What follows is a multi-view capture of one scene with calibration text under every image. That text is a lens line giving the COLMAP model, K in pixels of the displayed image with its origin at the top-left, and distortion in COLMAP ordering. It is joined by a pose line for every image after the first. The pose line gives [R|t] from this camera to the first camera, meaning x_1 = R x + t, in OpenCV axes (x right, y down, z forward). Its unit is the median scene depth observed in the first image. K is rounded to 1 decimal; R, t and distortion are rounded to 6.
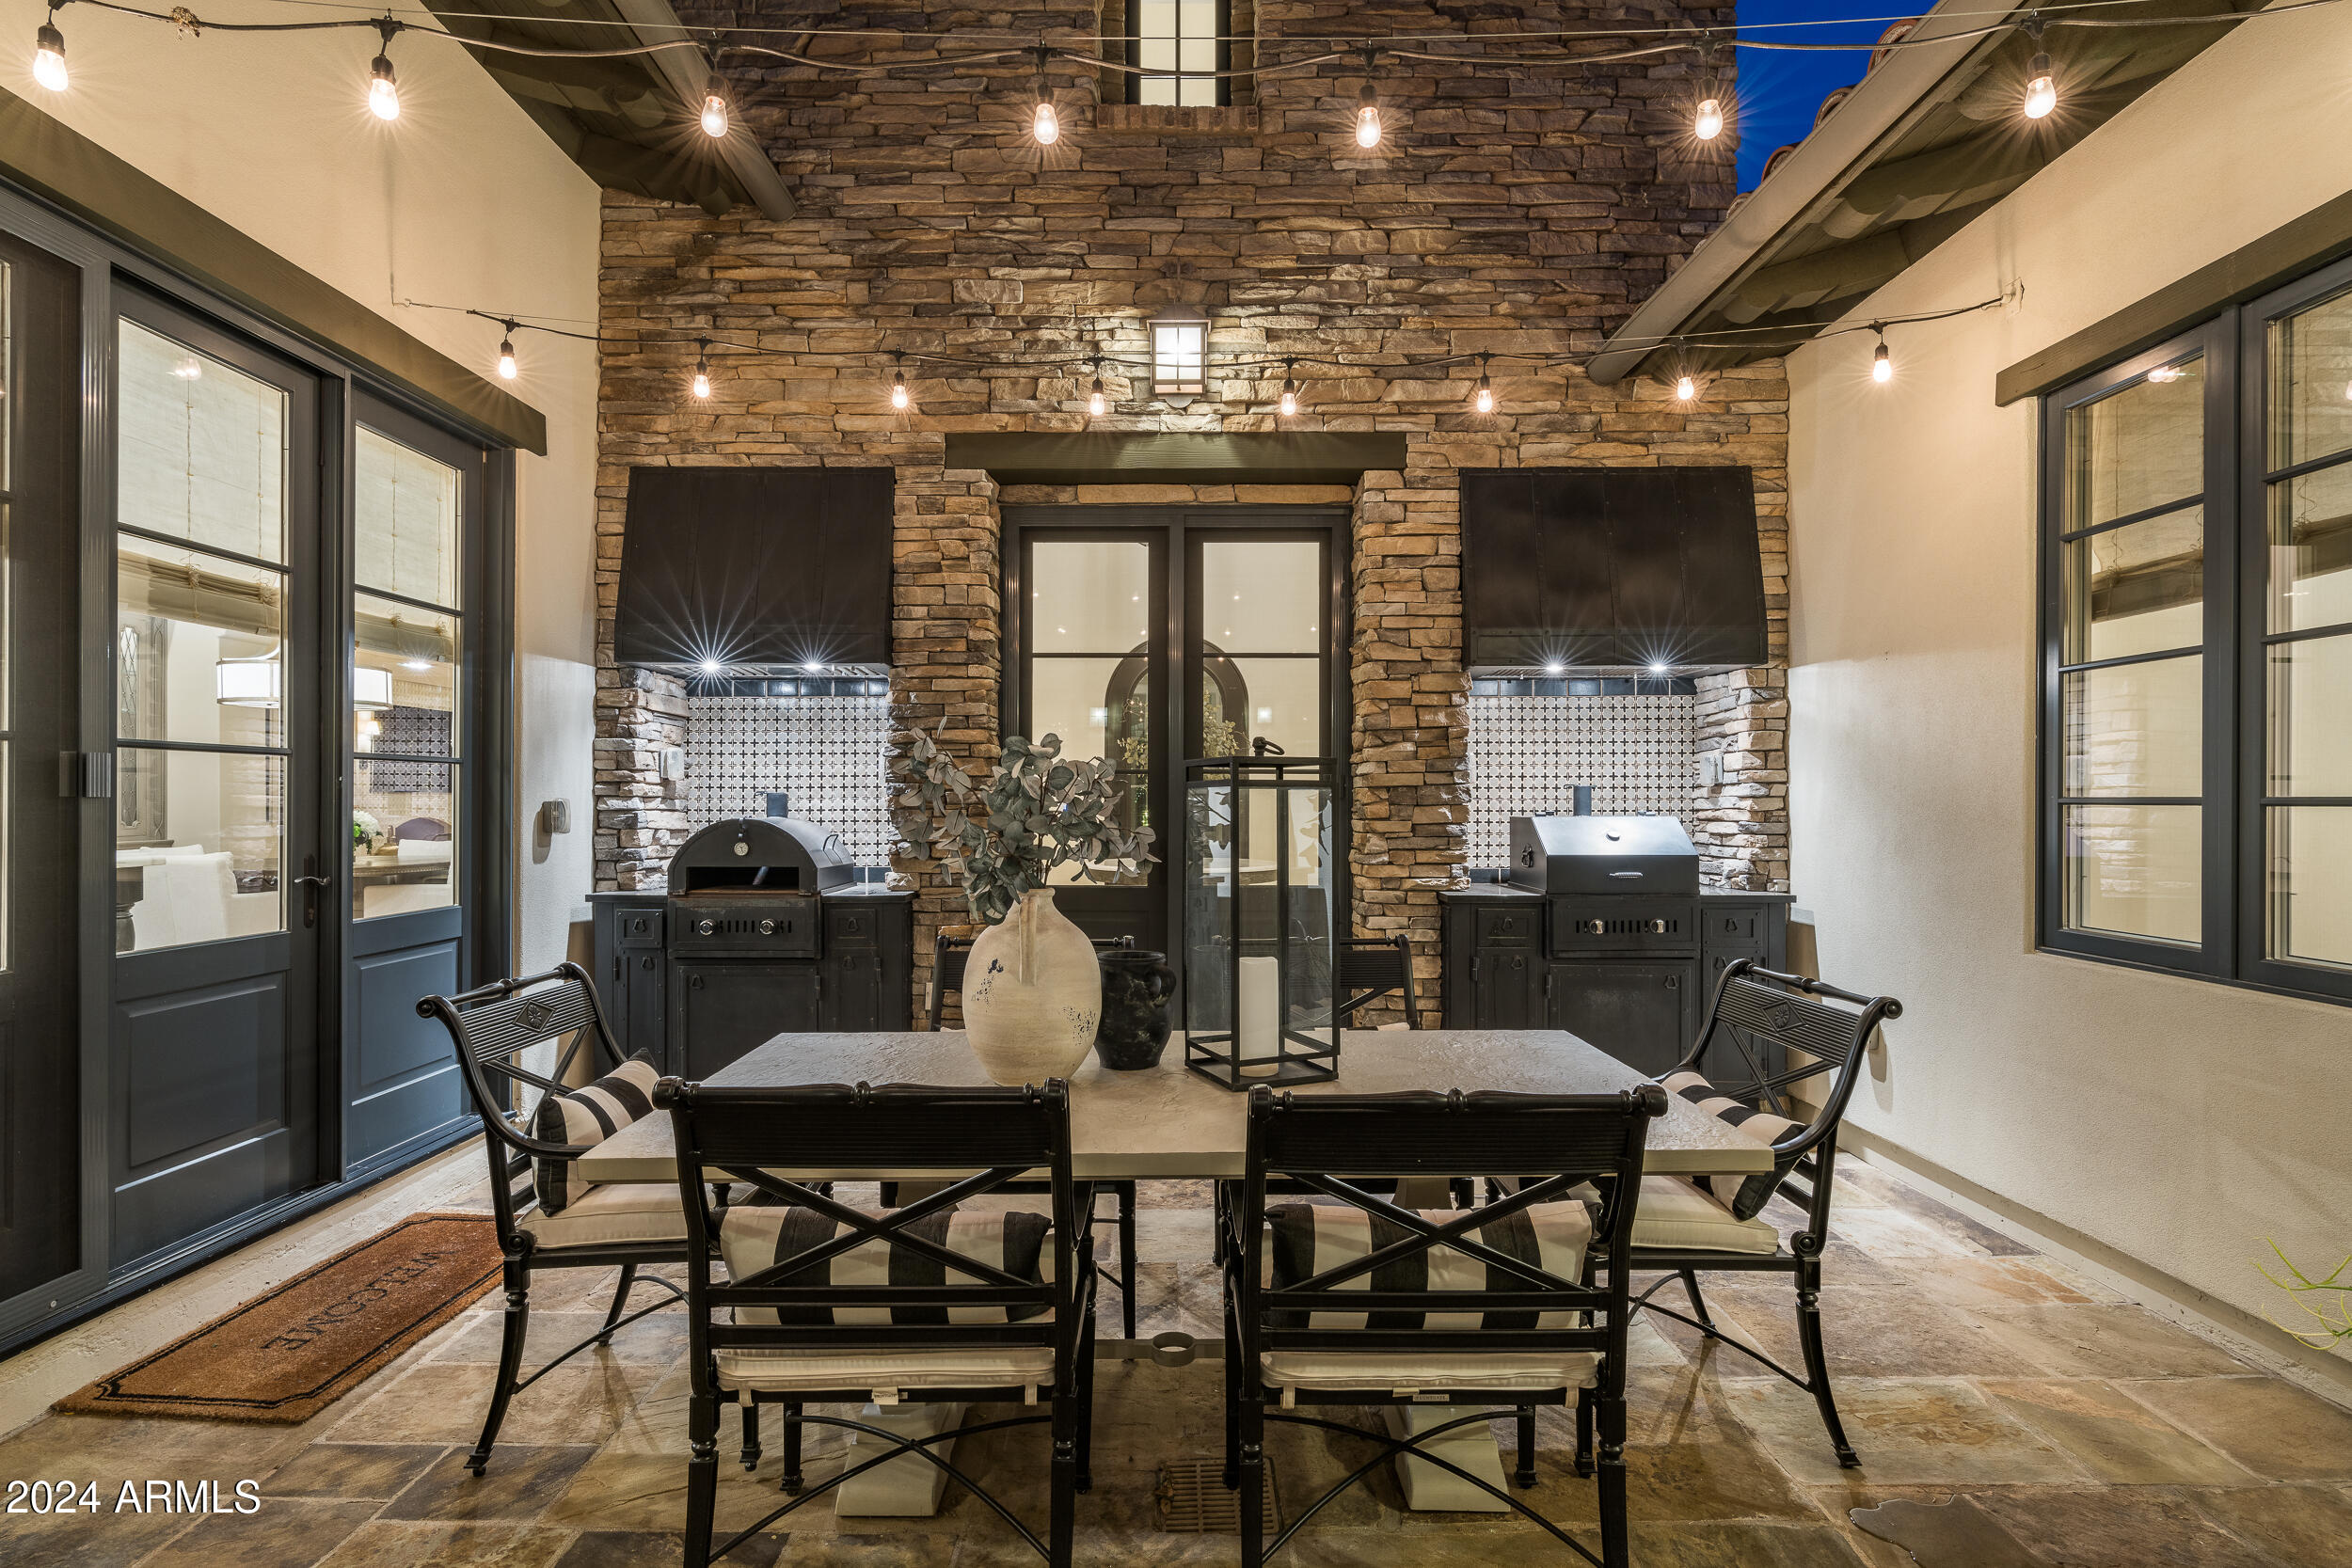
lens RADIAL K [[1145.5, 0, 1164.6], [0, 1145.5, 797.6], [0, 0, 1]] dist [-0.014805, 0.008574]
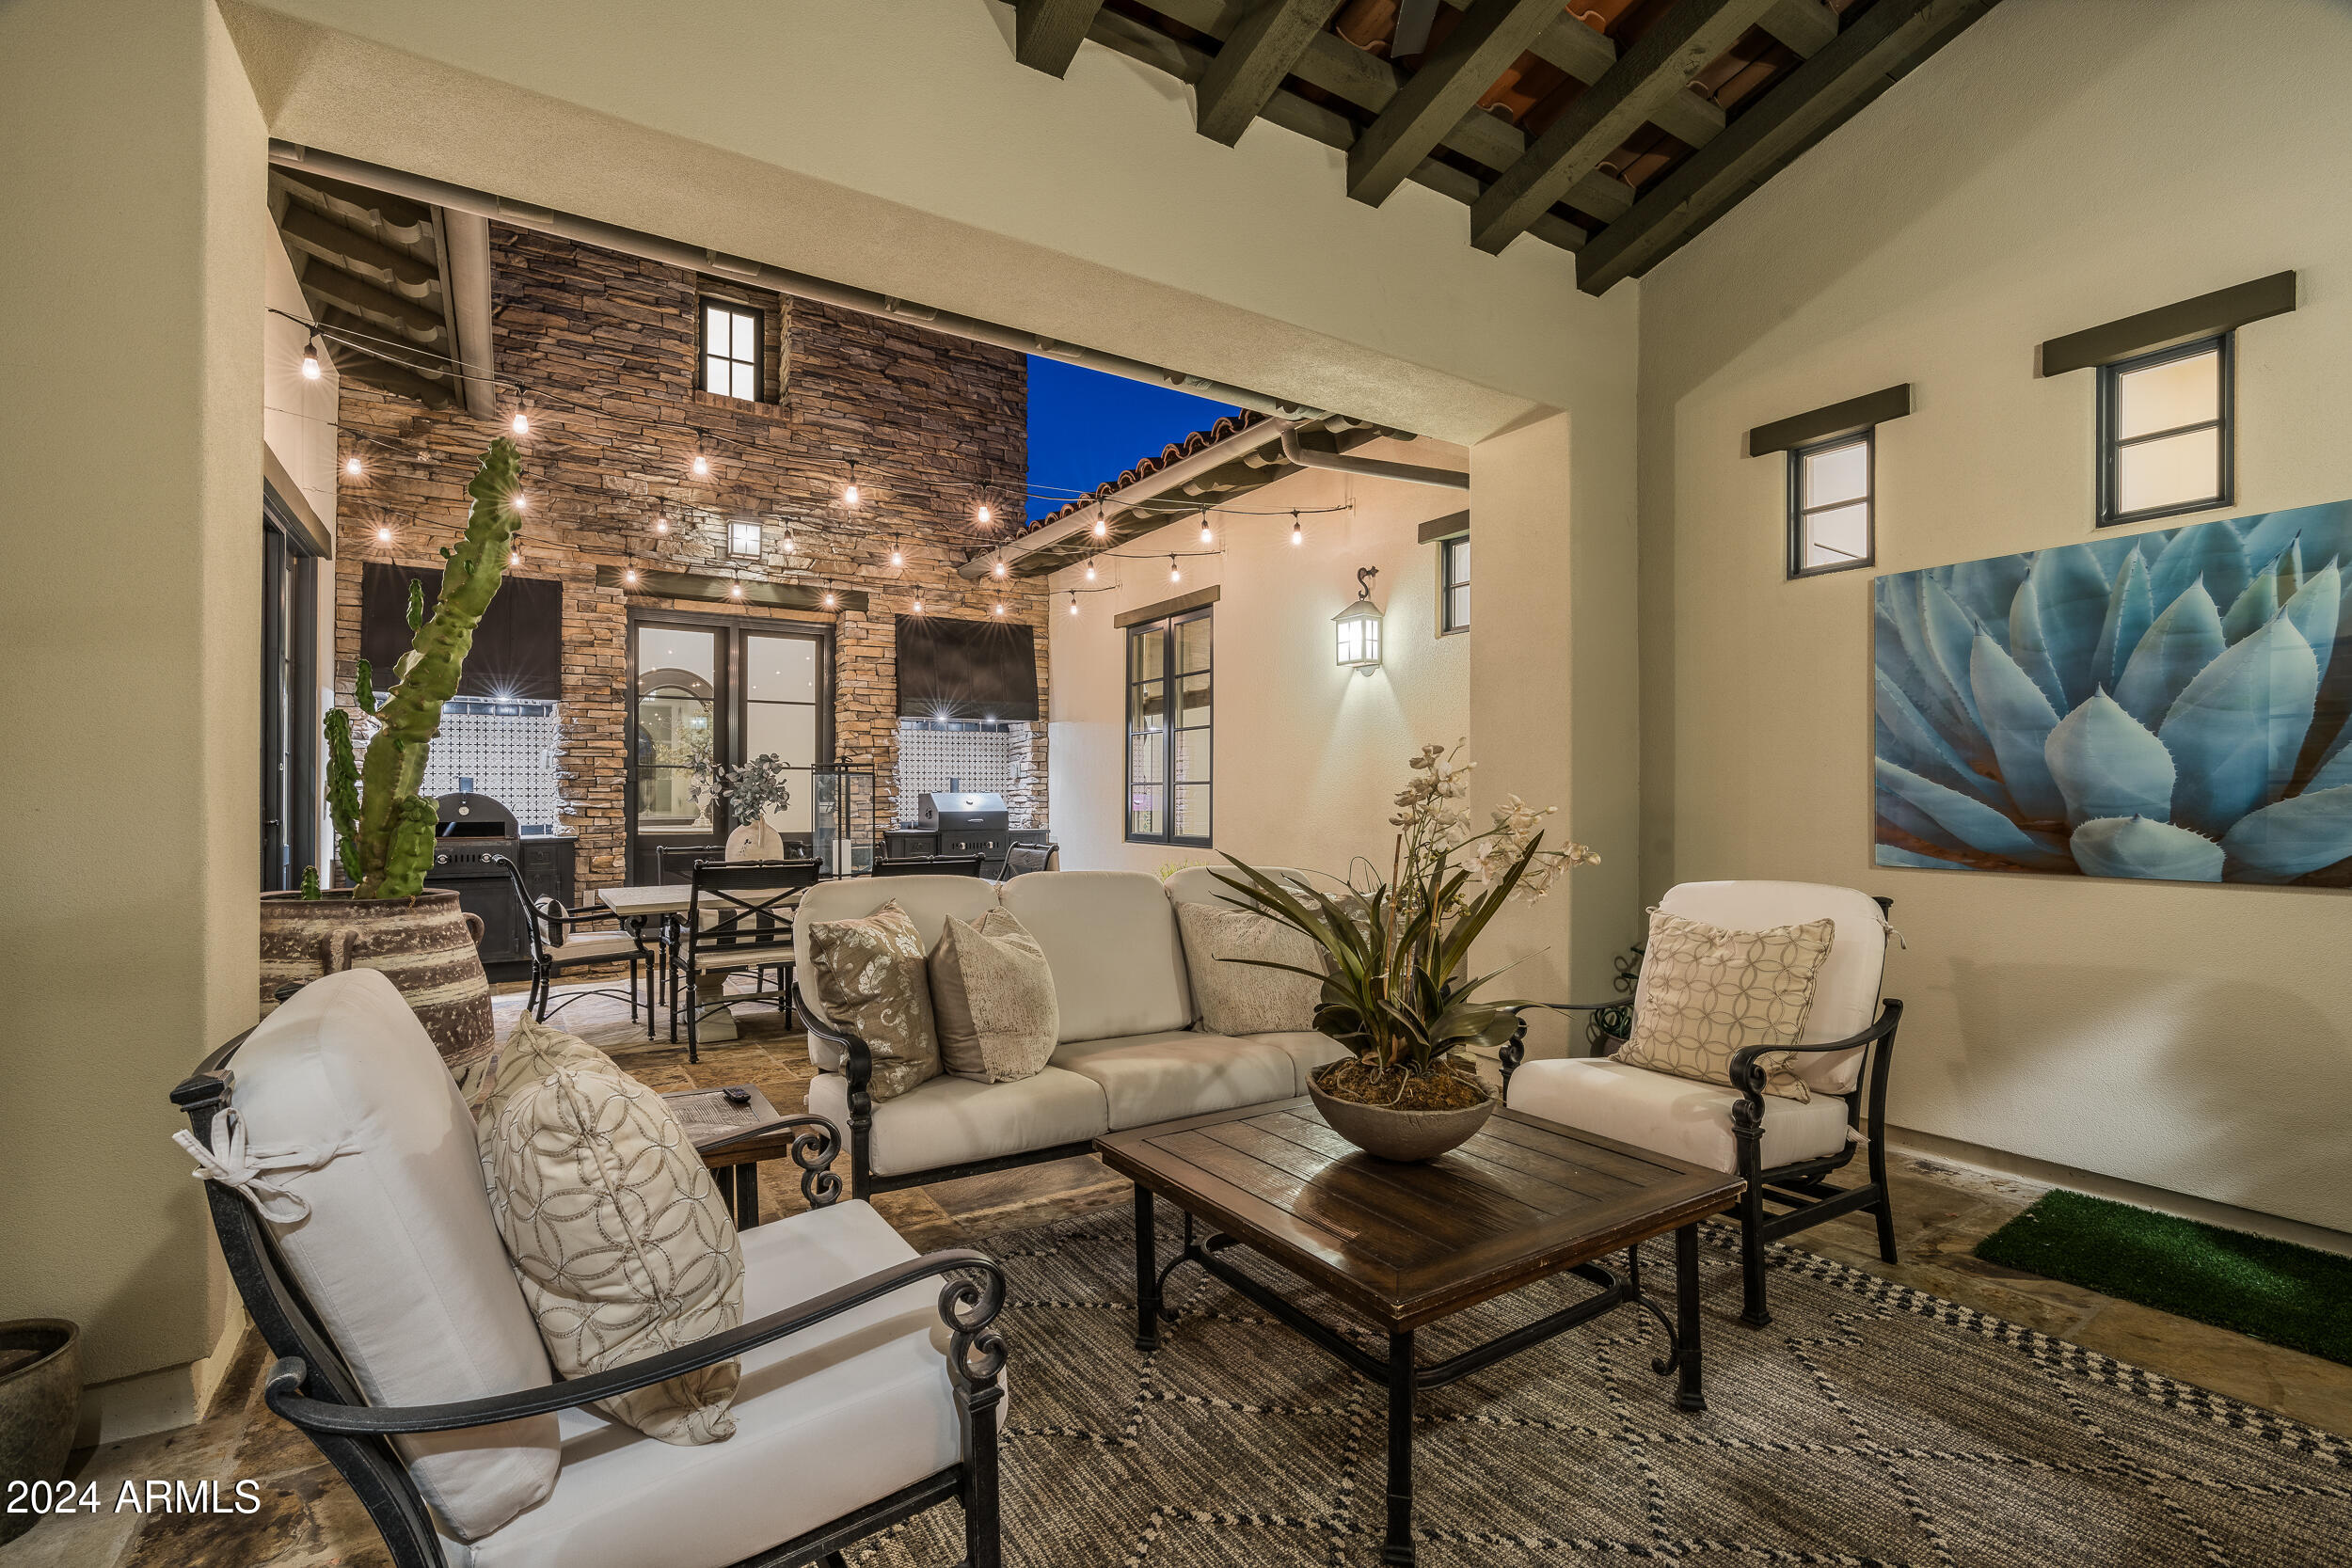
lens RADIAL K [[1056.2, 0, 1164.6], [0, 1056.2, 798.1], [0, 0, 1]] dist [-0.017974, 0.007260]
pose [[0.847517, 0.000468, 0.530768, -0.305507], [-0.002652, 0.999991, 0.003353, 0.018486], [-0.530762, -0.004249, 0.847511, -0.764152]]
